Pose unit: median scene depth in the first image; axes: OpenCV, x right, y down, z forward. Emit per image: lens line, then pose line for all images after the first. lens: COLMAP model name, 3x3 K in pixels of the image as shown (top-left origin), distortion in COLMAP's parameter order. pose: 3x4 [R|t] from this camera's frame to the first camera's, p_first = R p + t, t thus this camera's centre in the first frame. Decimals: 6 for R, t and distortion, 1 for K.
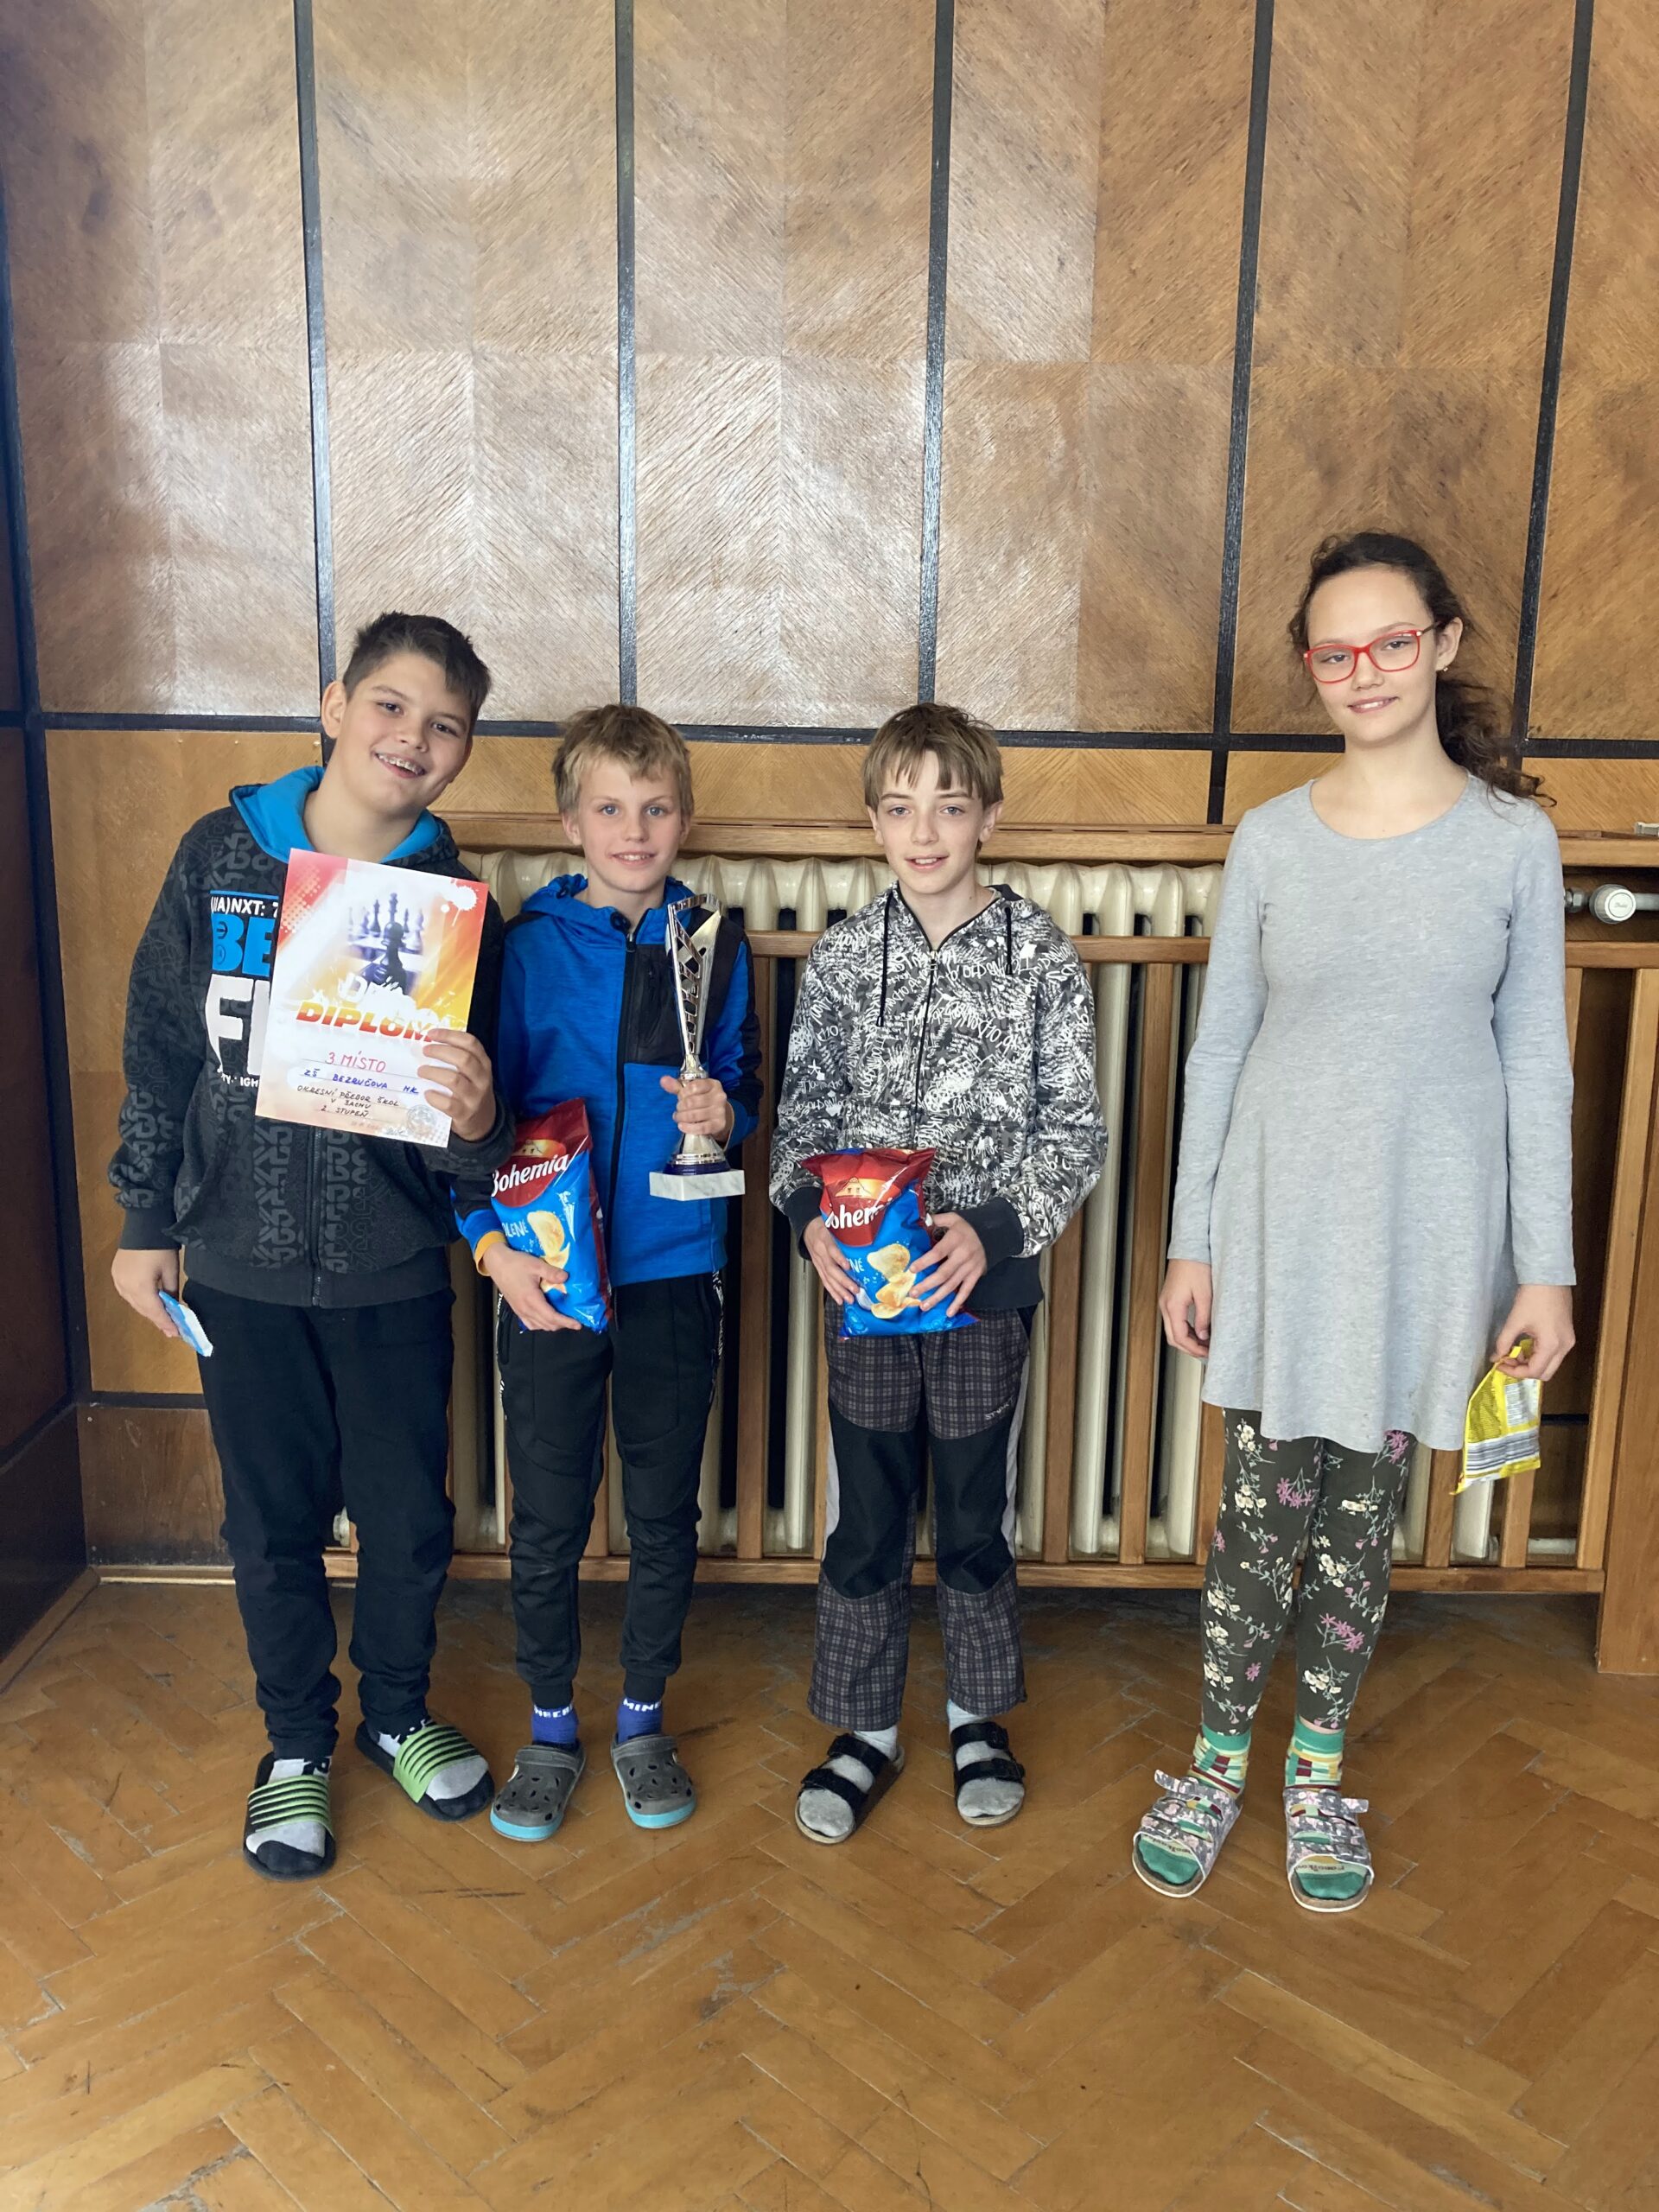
lens RADIAL K [[1797.8, 0, 839.6], [0, 1797.8, 1086.8], [0, 0, 1]] dist [0.020548, -0.007816]
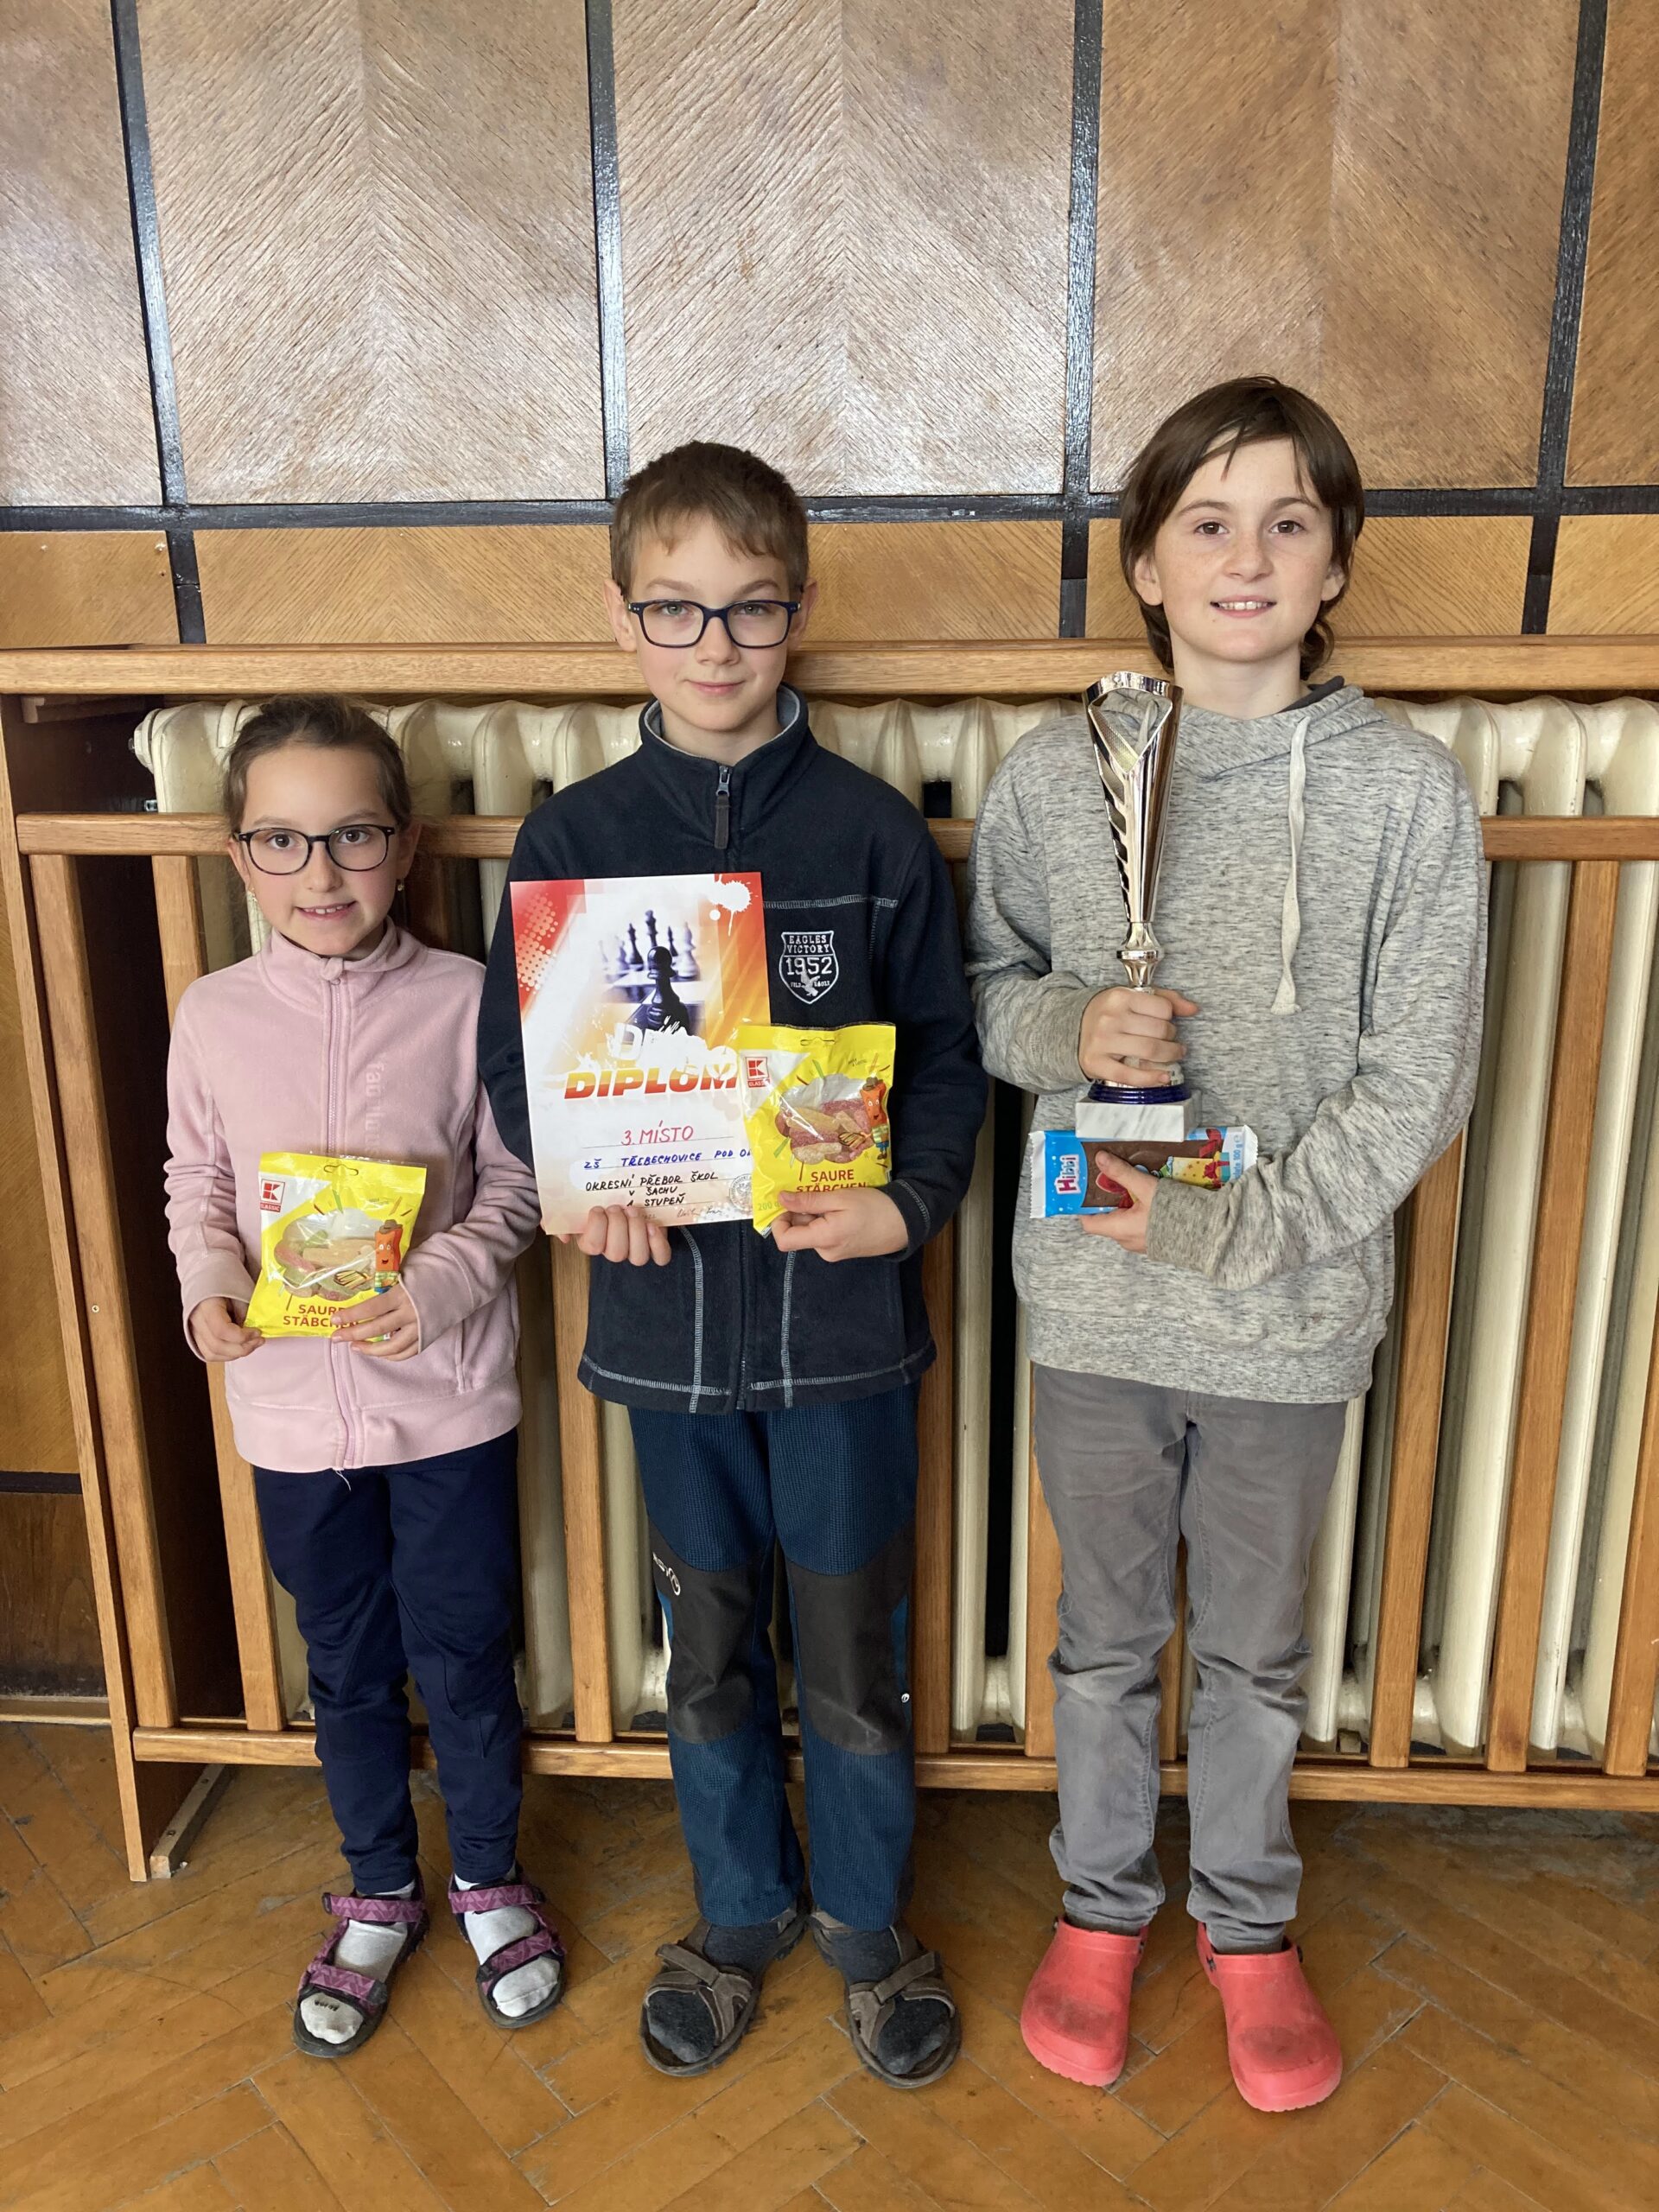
lens RADIAL K [[1797.8, 0, 856.6], [0, 1797.8, 1099.5], [0, 0, 1]] dist [0.020548, -0.007816]
pose [[0.996923, -0.005153, -0.078213, 0.019323], [0.011665, 0.996479, 0.083023, -0.039391], [0.077510, -0.083680, 0.993474, 0.347114]]
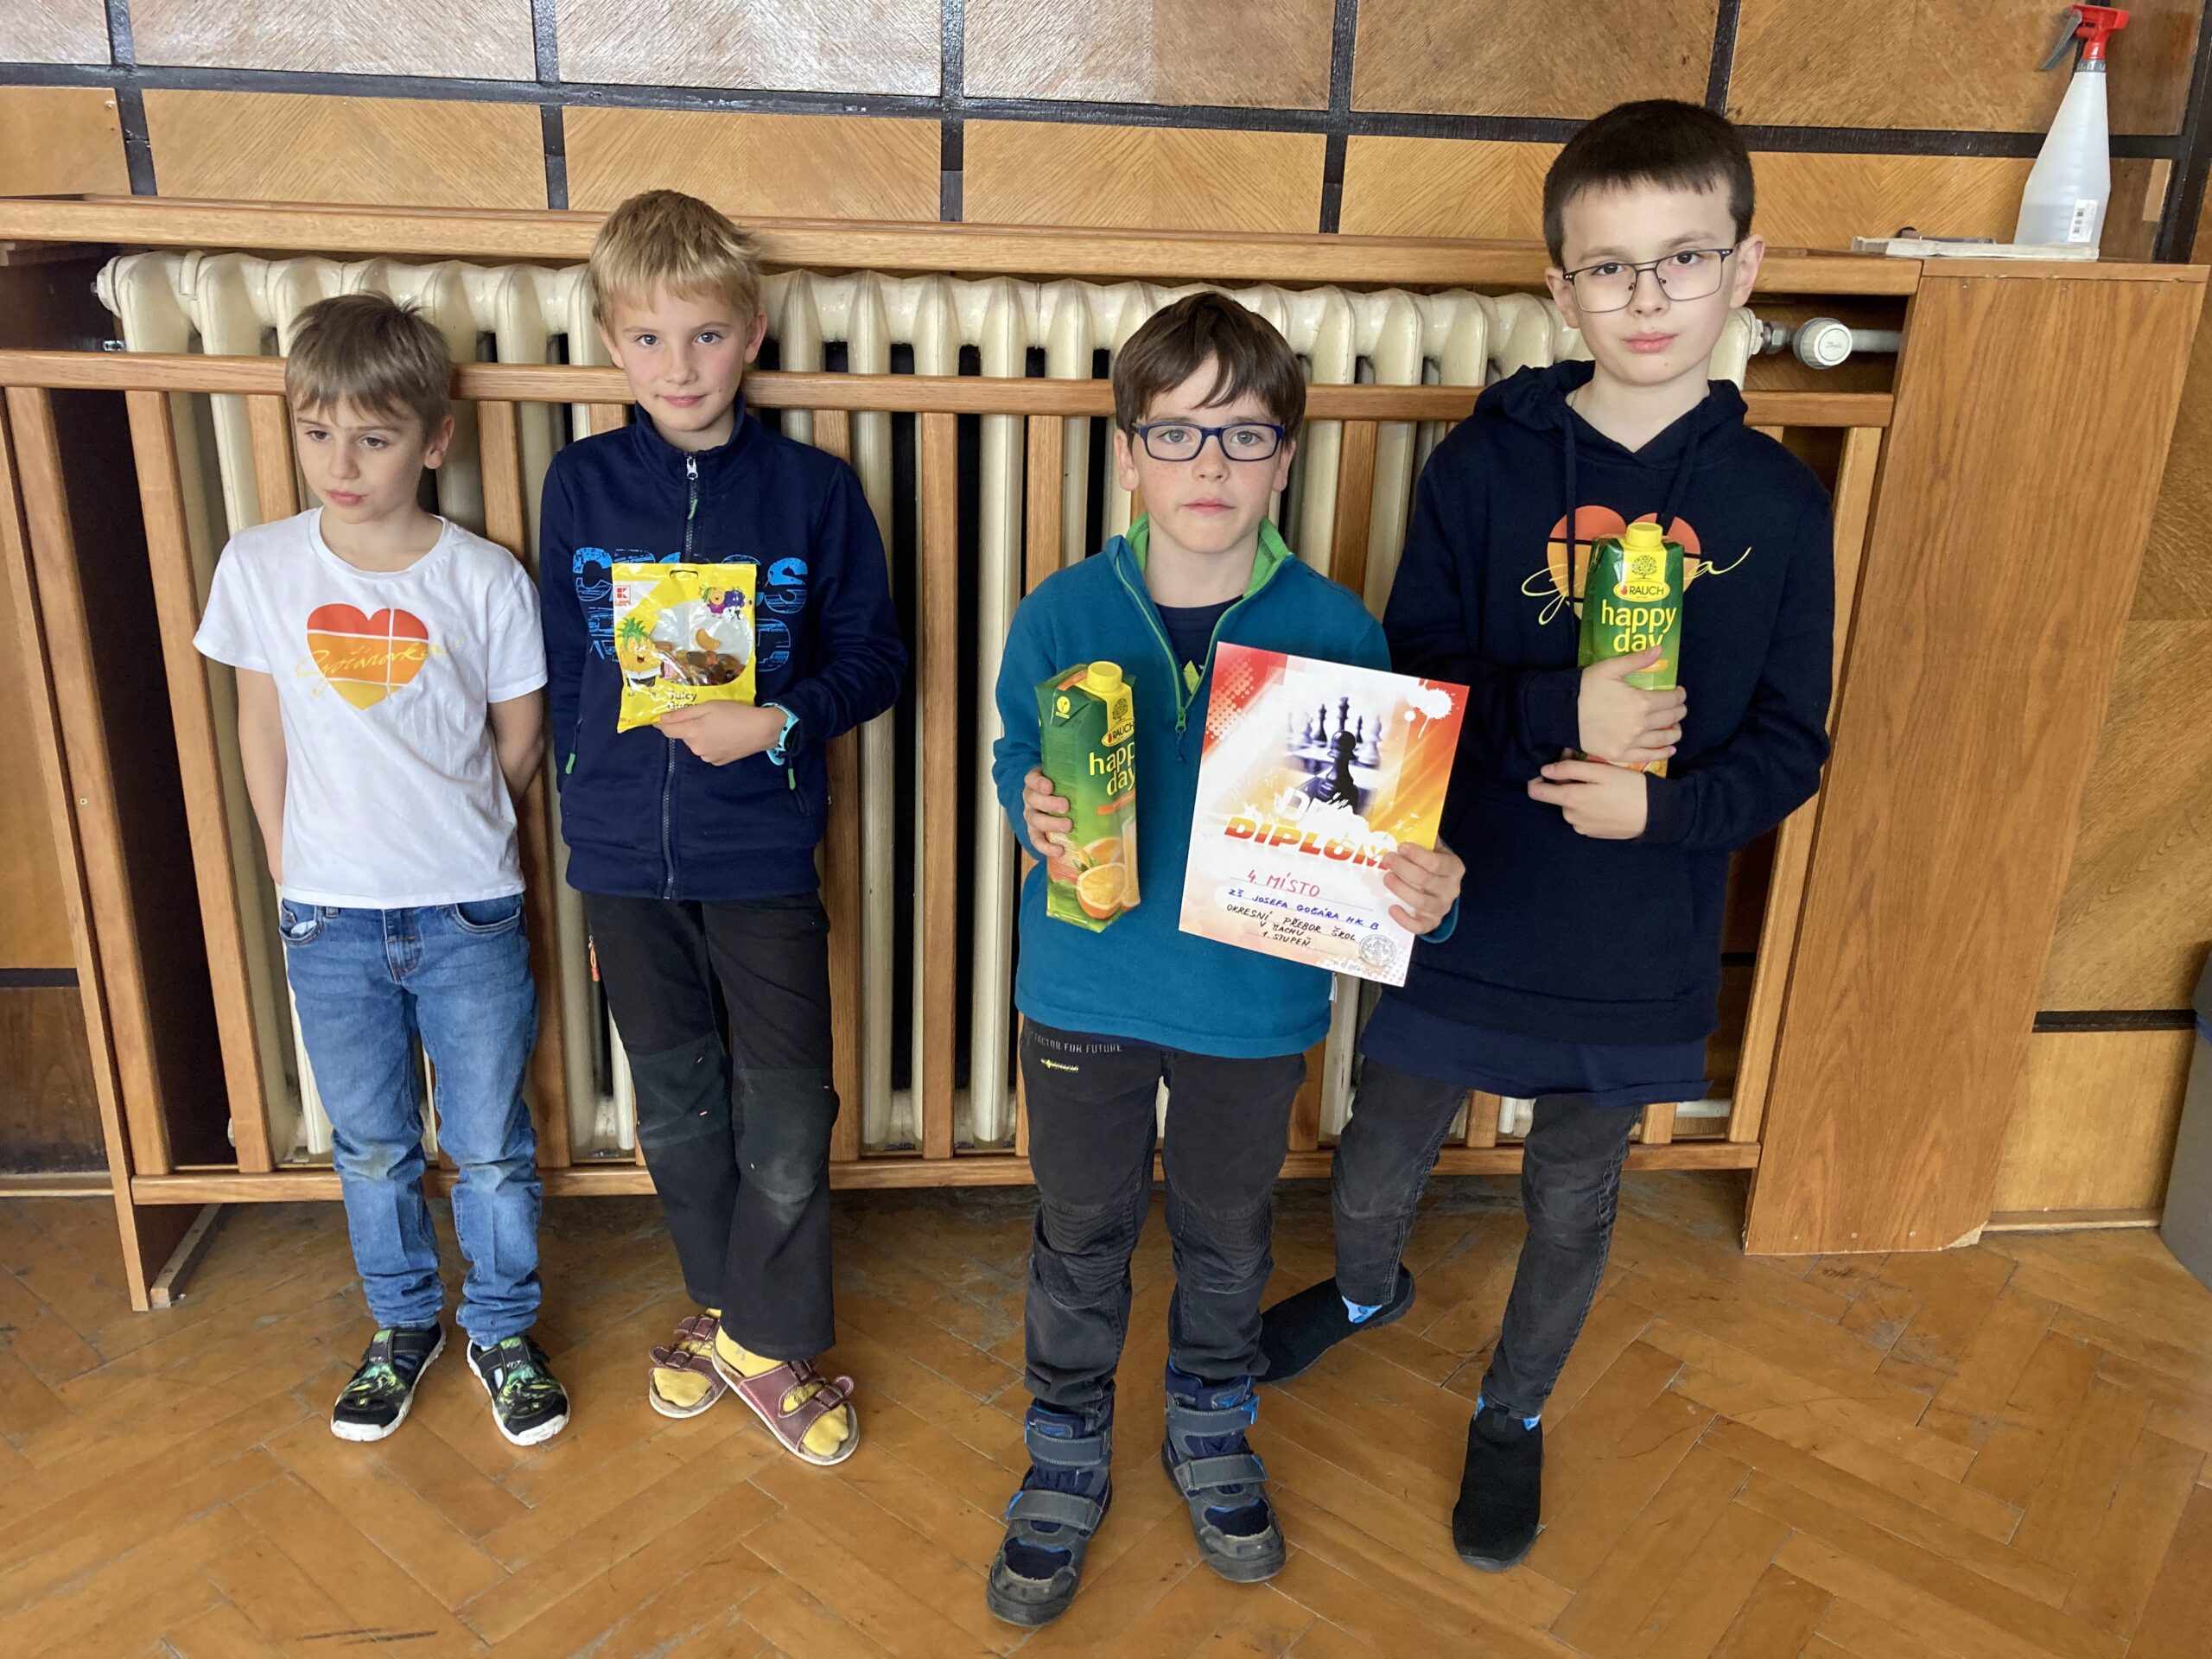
lens RADIAL K [[1797.8, 0, 1089.9], [0, 1797.8, 812.9], [0, 0, 1]] dist [0.020548, -0.007816]
pose [[0.996670, -0.014761, 0.080199, 0.041275], [0.001967, 0.987547, 0.157313, -0.022641], [-0.081522, -0.156631, 0.984287, 0.211578]]
